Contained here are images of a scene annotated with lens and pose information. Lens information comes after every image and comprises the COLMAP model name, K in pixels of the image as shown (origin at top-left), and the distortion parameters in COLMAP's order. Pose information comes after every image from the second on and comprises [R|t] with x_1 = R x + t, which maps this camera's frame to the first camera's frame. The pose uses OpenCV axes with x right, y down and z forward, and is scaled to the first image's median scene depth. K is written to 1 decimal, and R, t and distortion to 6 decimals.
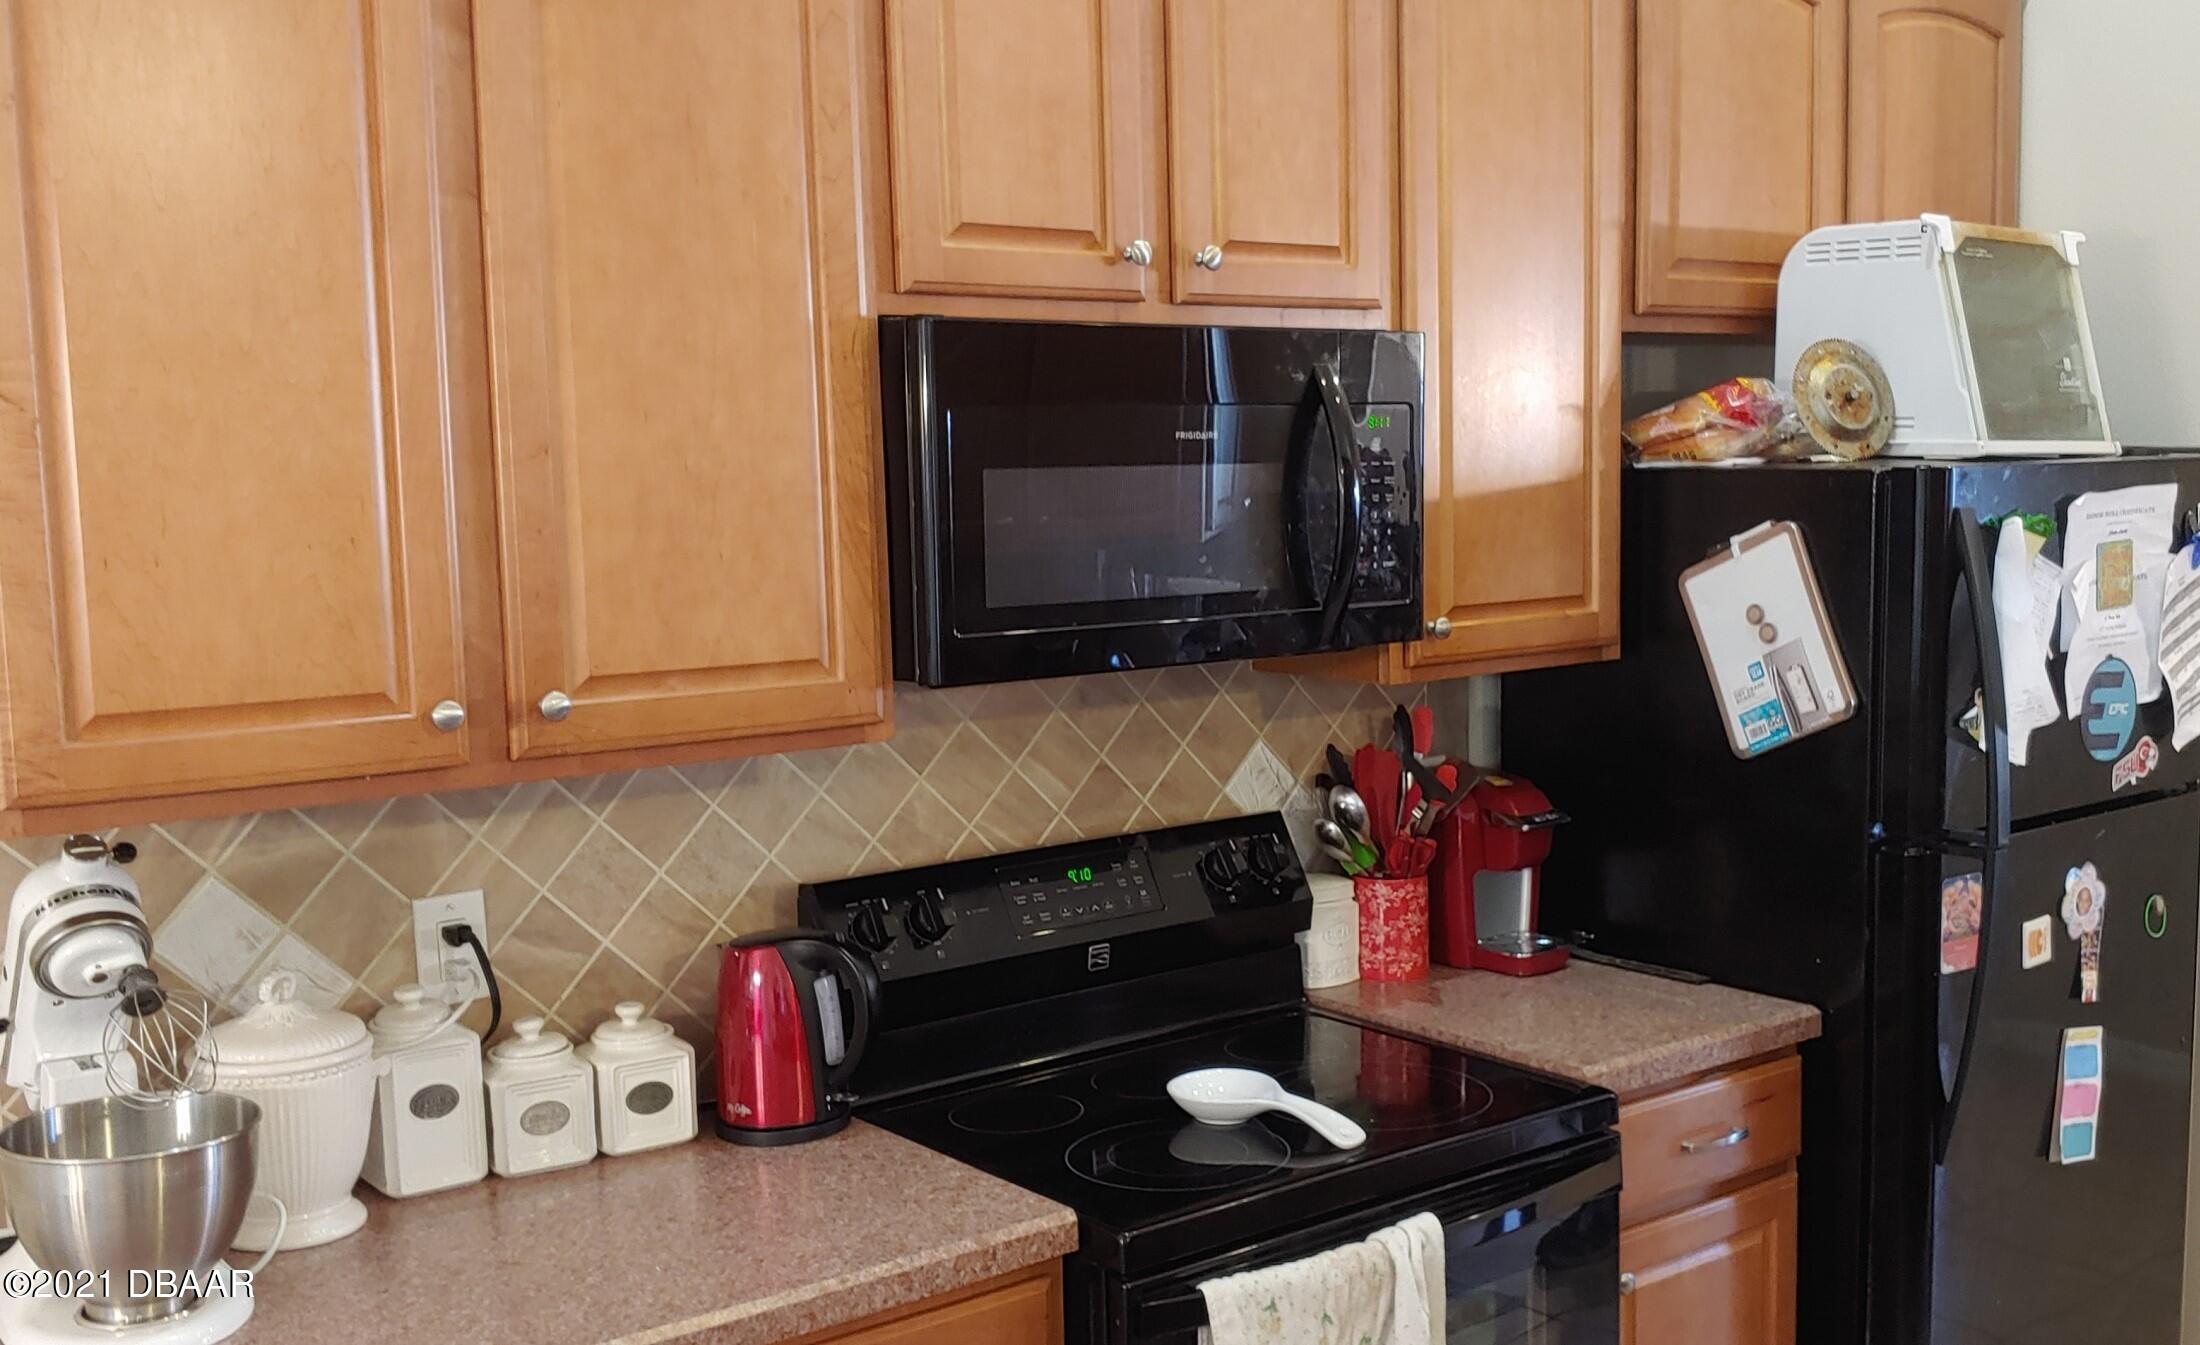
lens RADIAL K [[2324.7, 0, 1017.7], [0, 2324.7, 668.7], [0, 0, 1]] dist [0.106461, -0.407596]
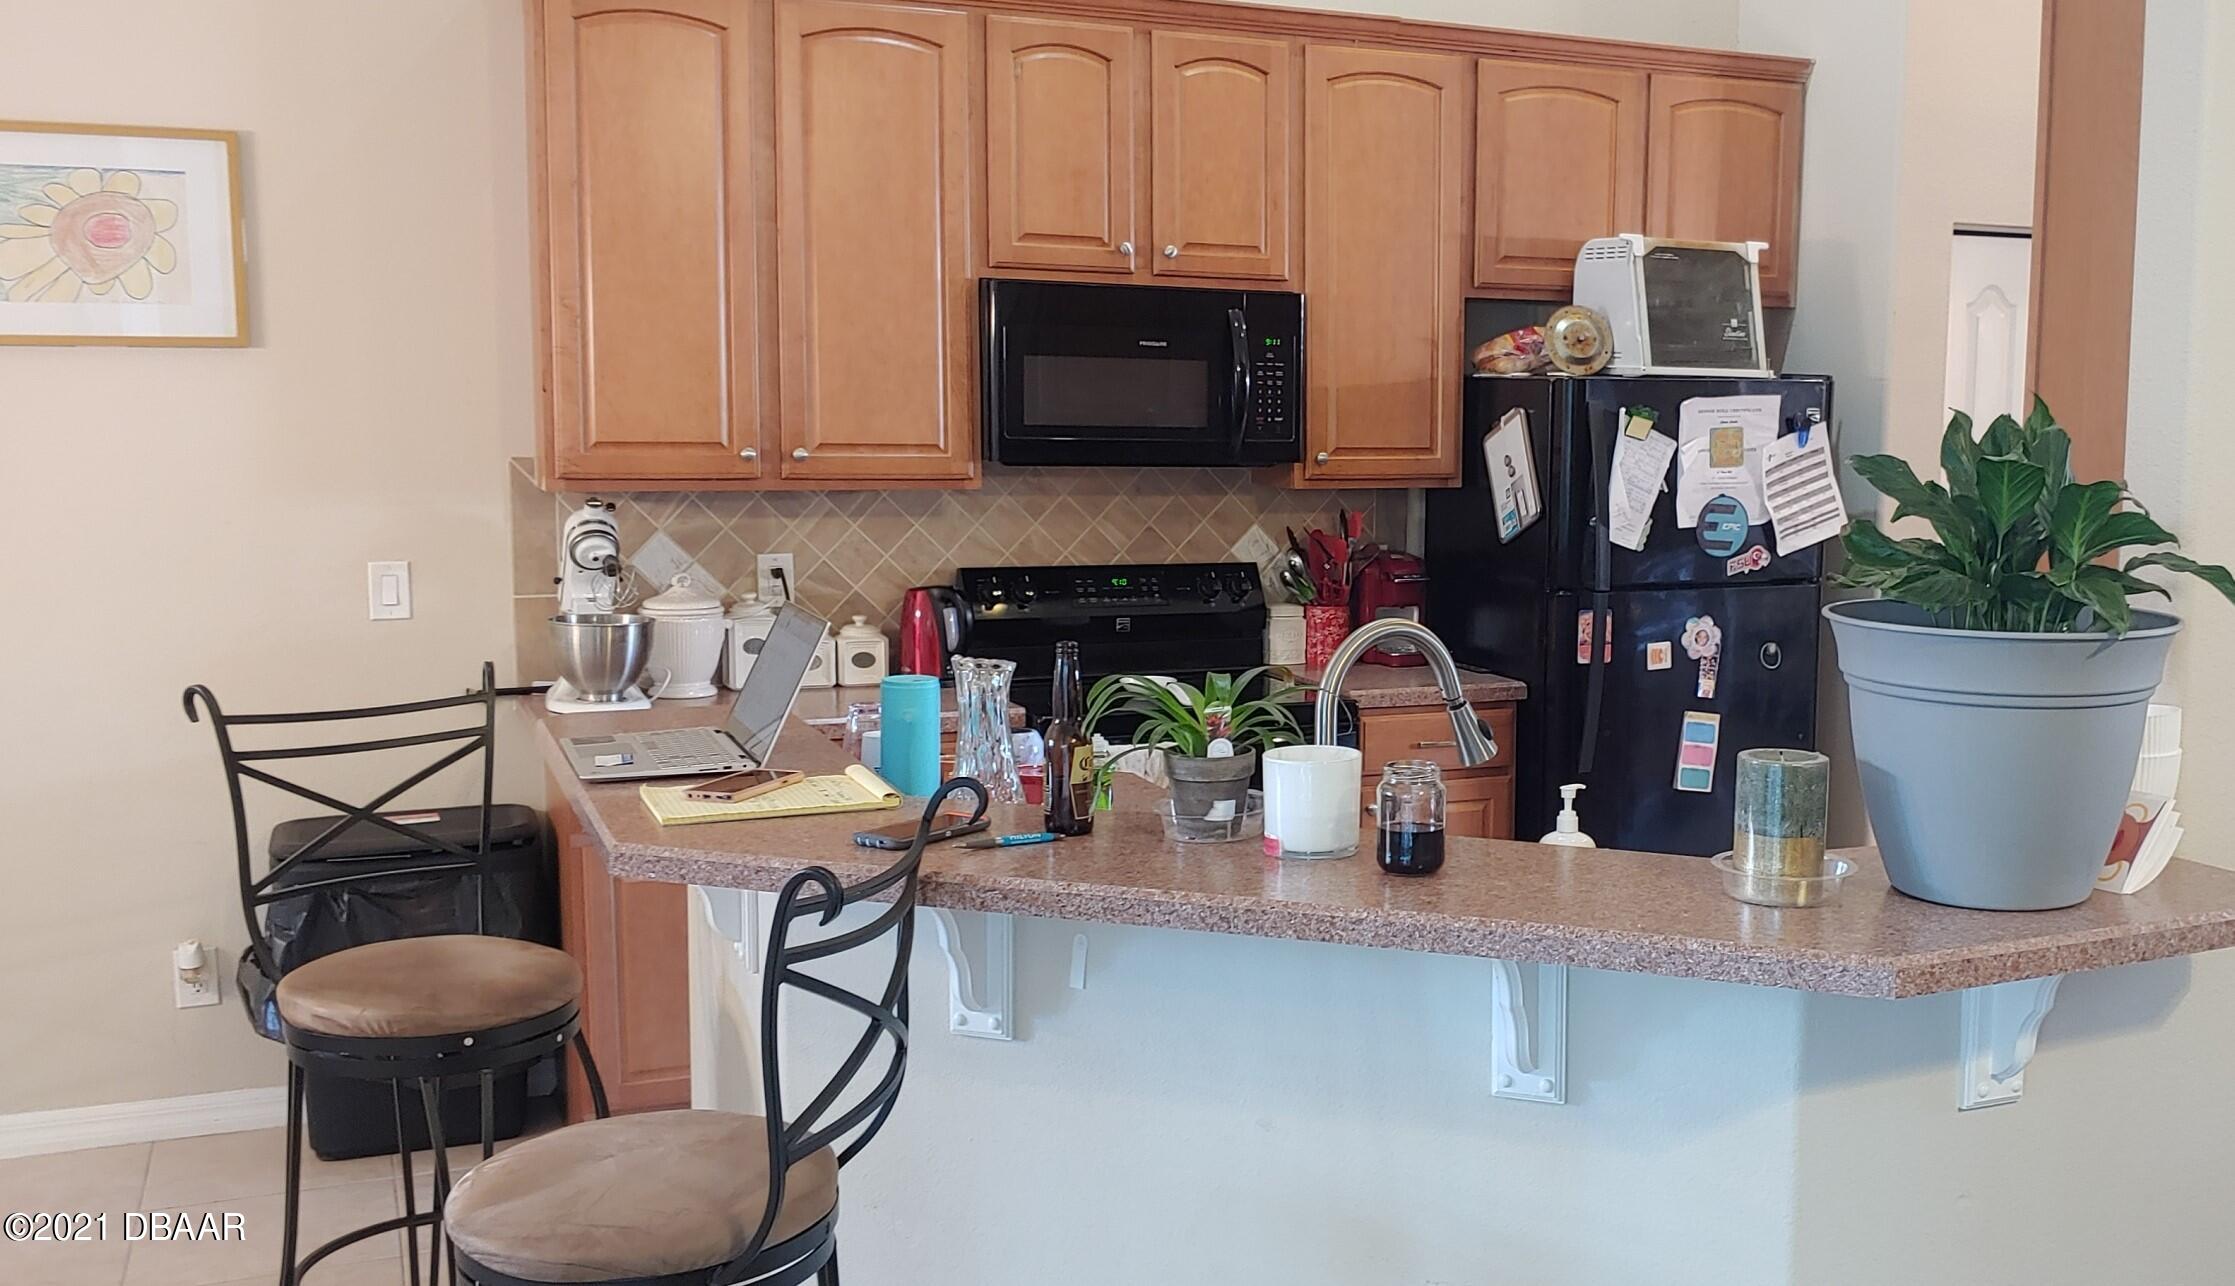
lens RADIAL K [[2079.8, 0, 1117.5], [0, 2079.8, 643.0], [0, 0, 1]] dist [0.071241, -0.010551]
pose [[0.970651, 0.068506, -0.230527, 0.416063], [-0.061056, 0.997360, 0.039307, 0.072996], [0.232611, -0.024078, 0.972272, -0.627111]]
